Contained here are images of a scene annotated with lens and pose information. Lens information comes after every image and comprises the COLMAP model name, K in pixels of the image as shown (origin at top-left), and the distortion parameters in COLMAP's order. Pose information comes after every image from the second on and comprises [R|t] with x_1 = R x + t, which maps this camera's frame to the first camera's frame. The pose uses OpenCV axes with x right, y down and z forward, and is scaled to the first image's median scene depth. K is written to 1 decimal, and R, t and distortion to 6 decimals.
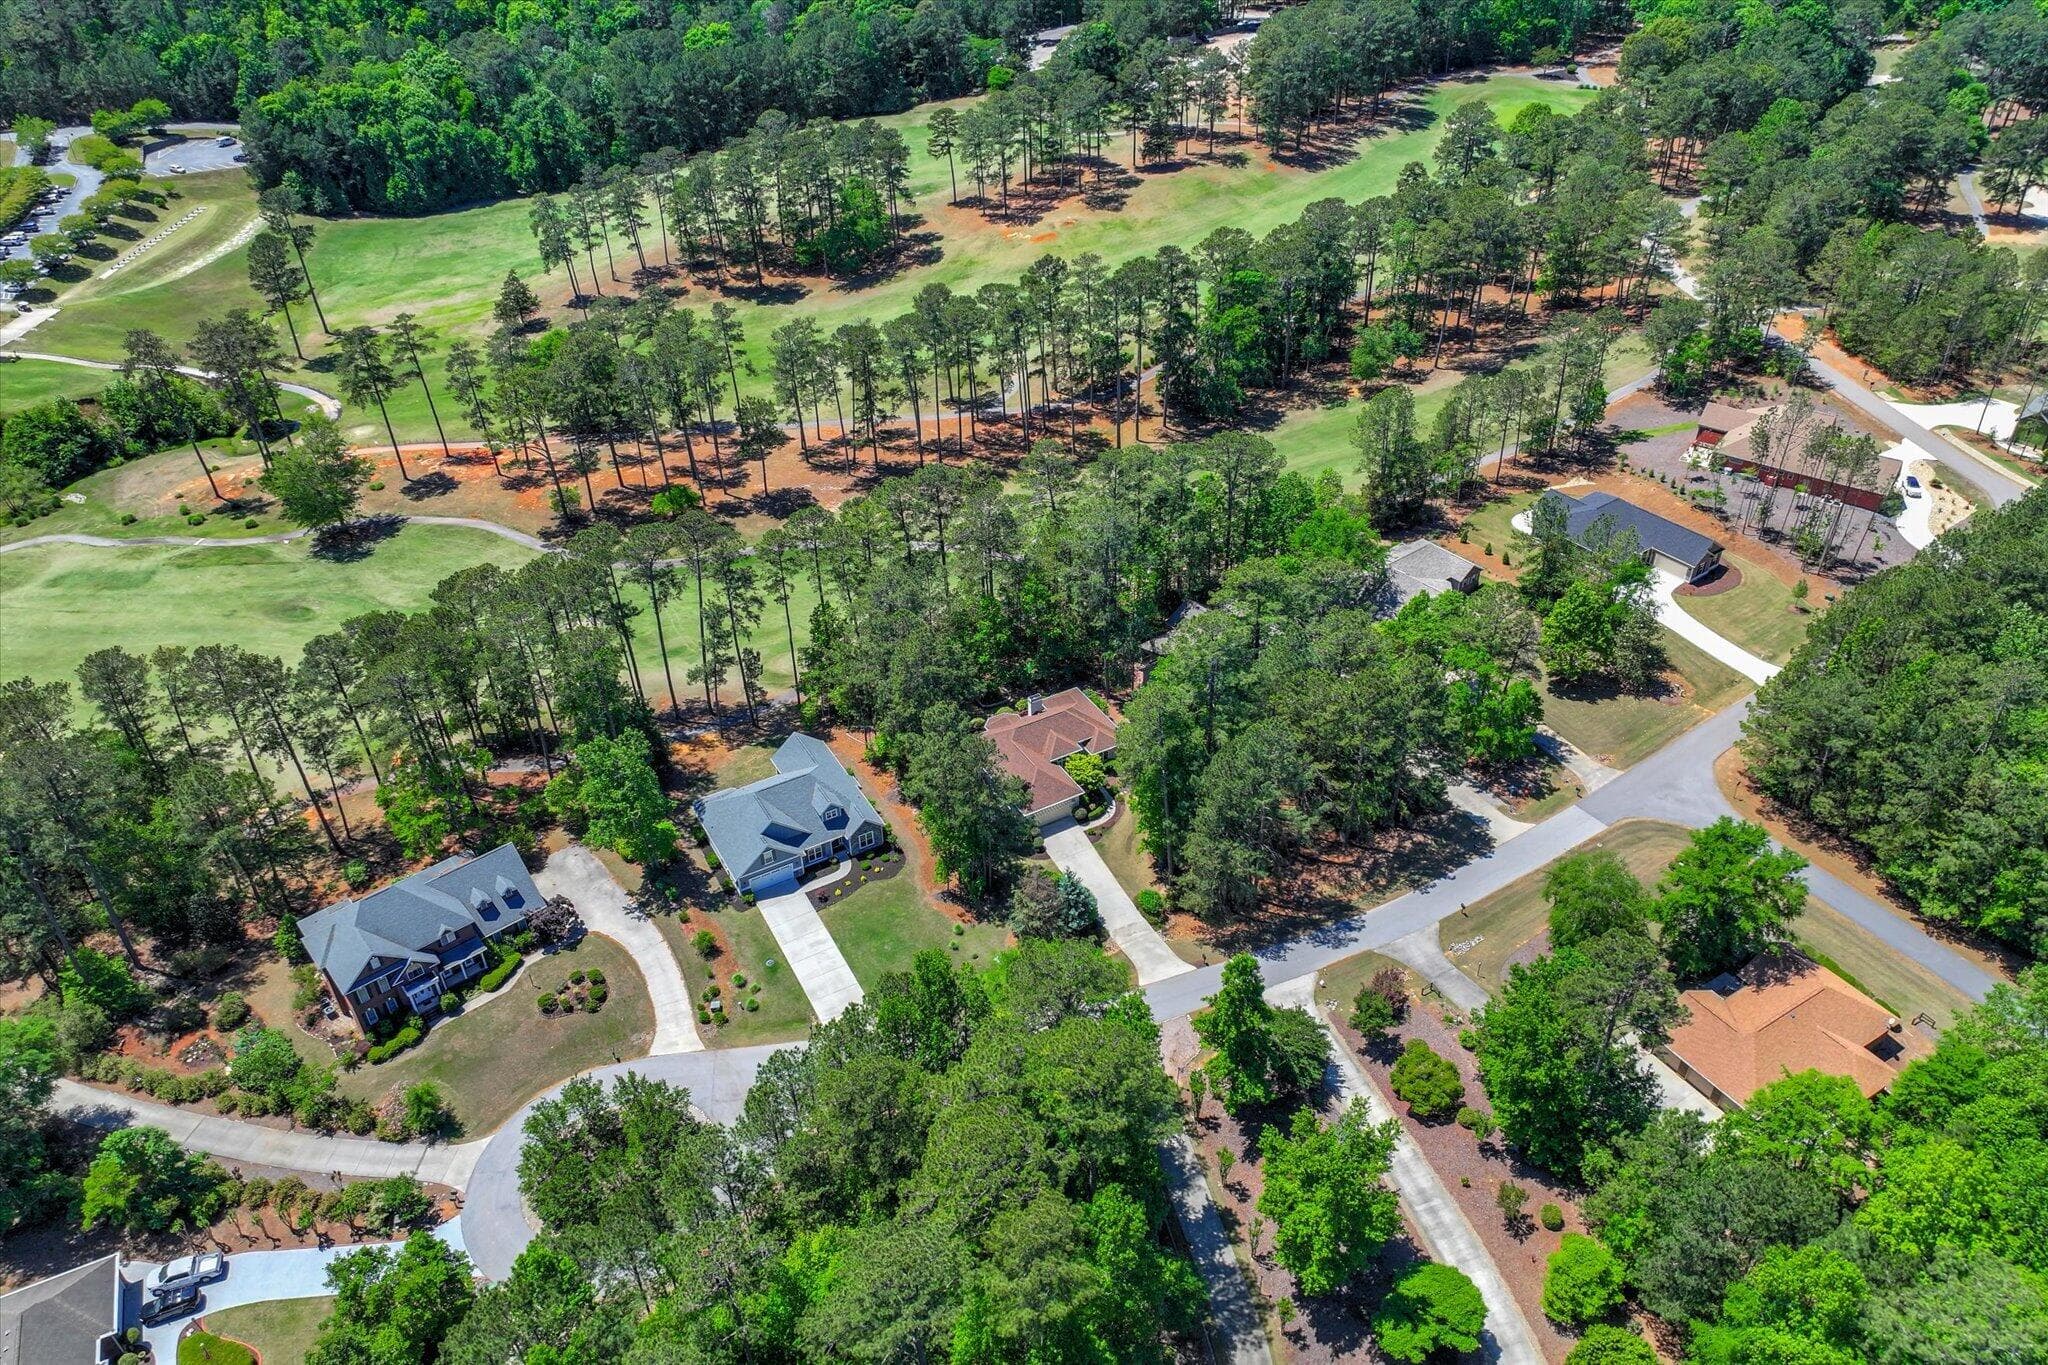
lens RADIAL K [[1388.0, 0, 1011.5], [0, 1388.0, 686.0], [0, 0, 1]] dist [-0.008773, 0.022041]
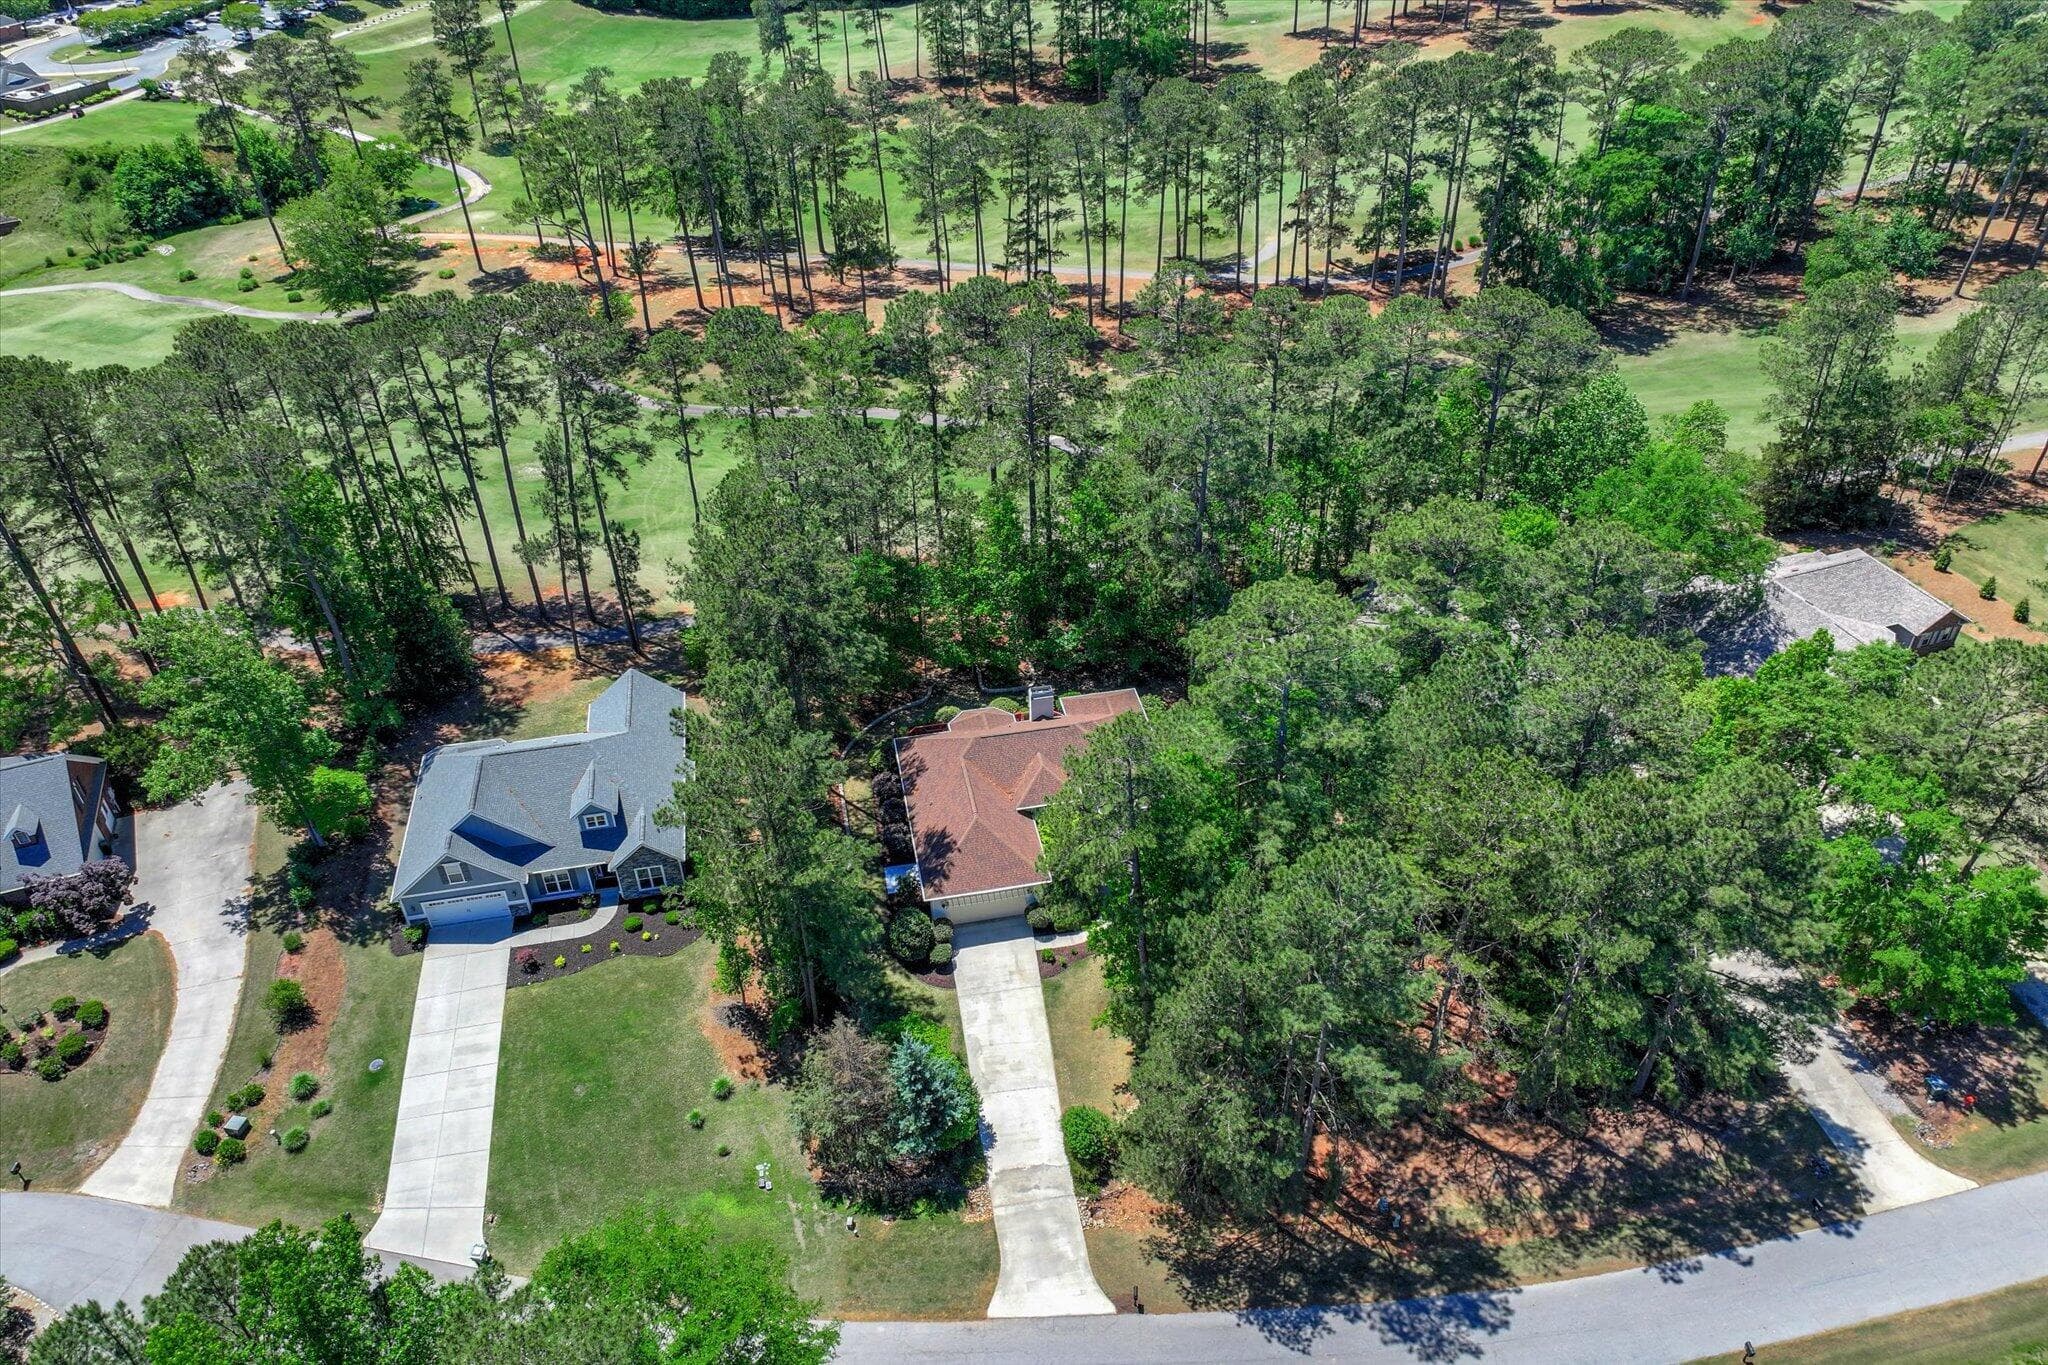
lens RADIAL K [[1388.0, 0, 1038.3], [0, 1388.0, 680.0], [0, 0, 1]] dist [-0.008773, 0.022041]
pose [[0.949579, 0.193505, -0.246690, 0.154456], [-0.187978, 0.981096, 0.046000, -0.021964], [0.250928, 0.002691, 0.968002, 0.447093]]
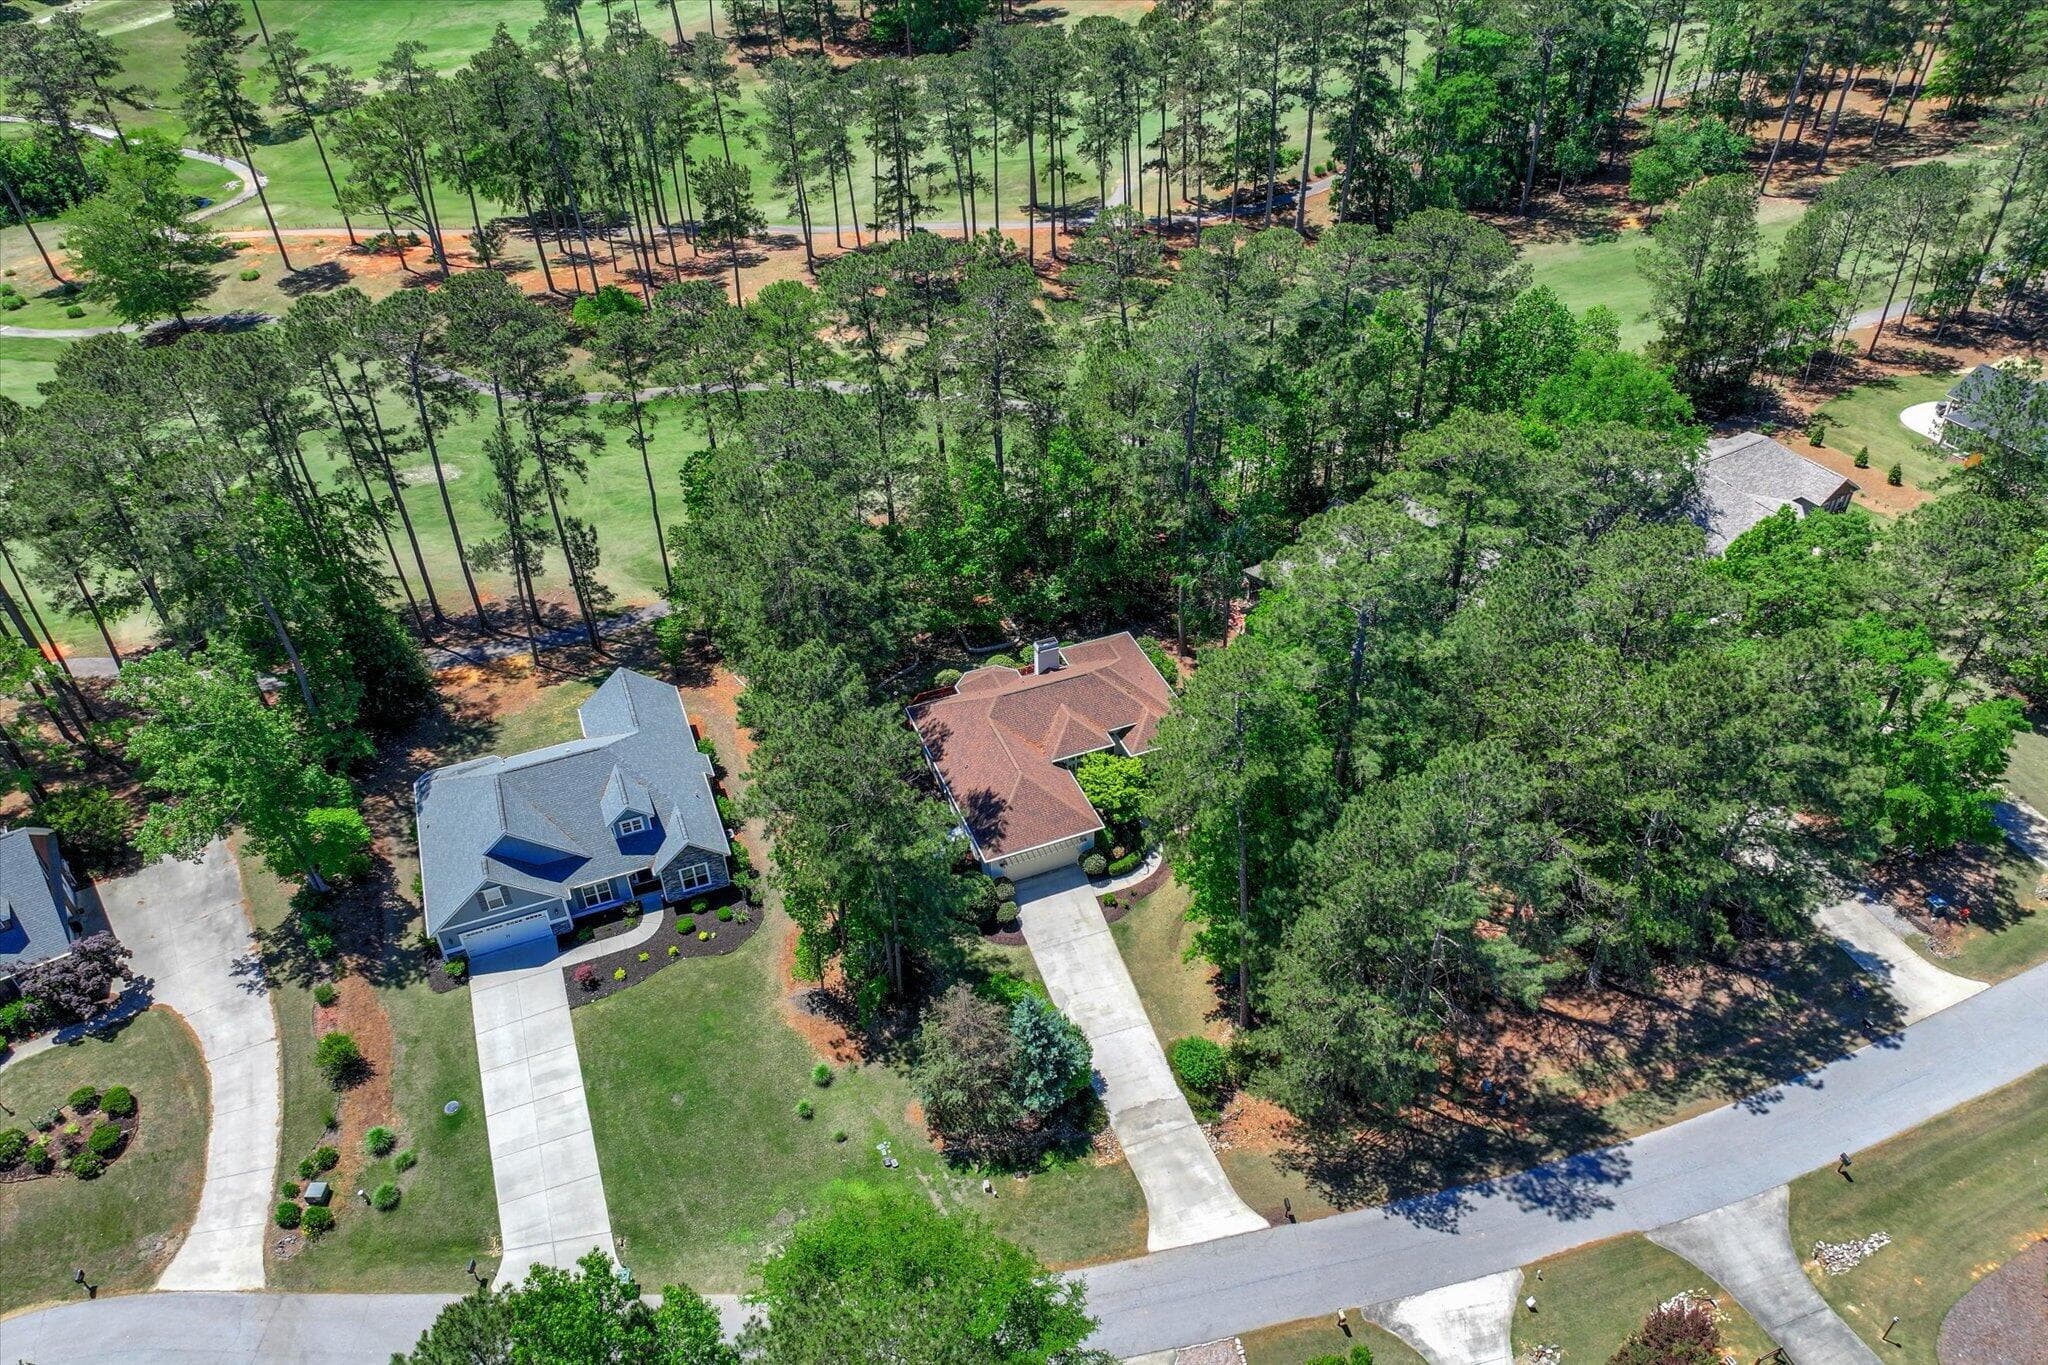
lens RADIAL K [[1388.0, 0, 1021.9], [0, 1388.0, 677.5], [0, 0, 1]] dist [-0.008773, 0.022041]
pose [[0.990413, 0.090070, -0.104734, 0.067531], [-0.084781, 0.994940, 0.053916, -0.007634], [0.109060, -0.044520, 0.993038, 0.428915]]
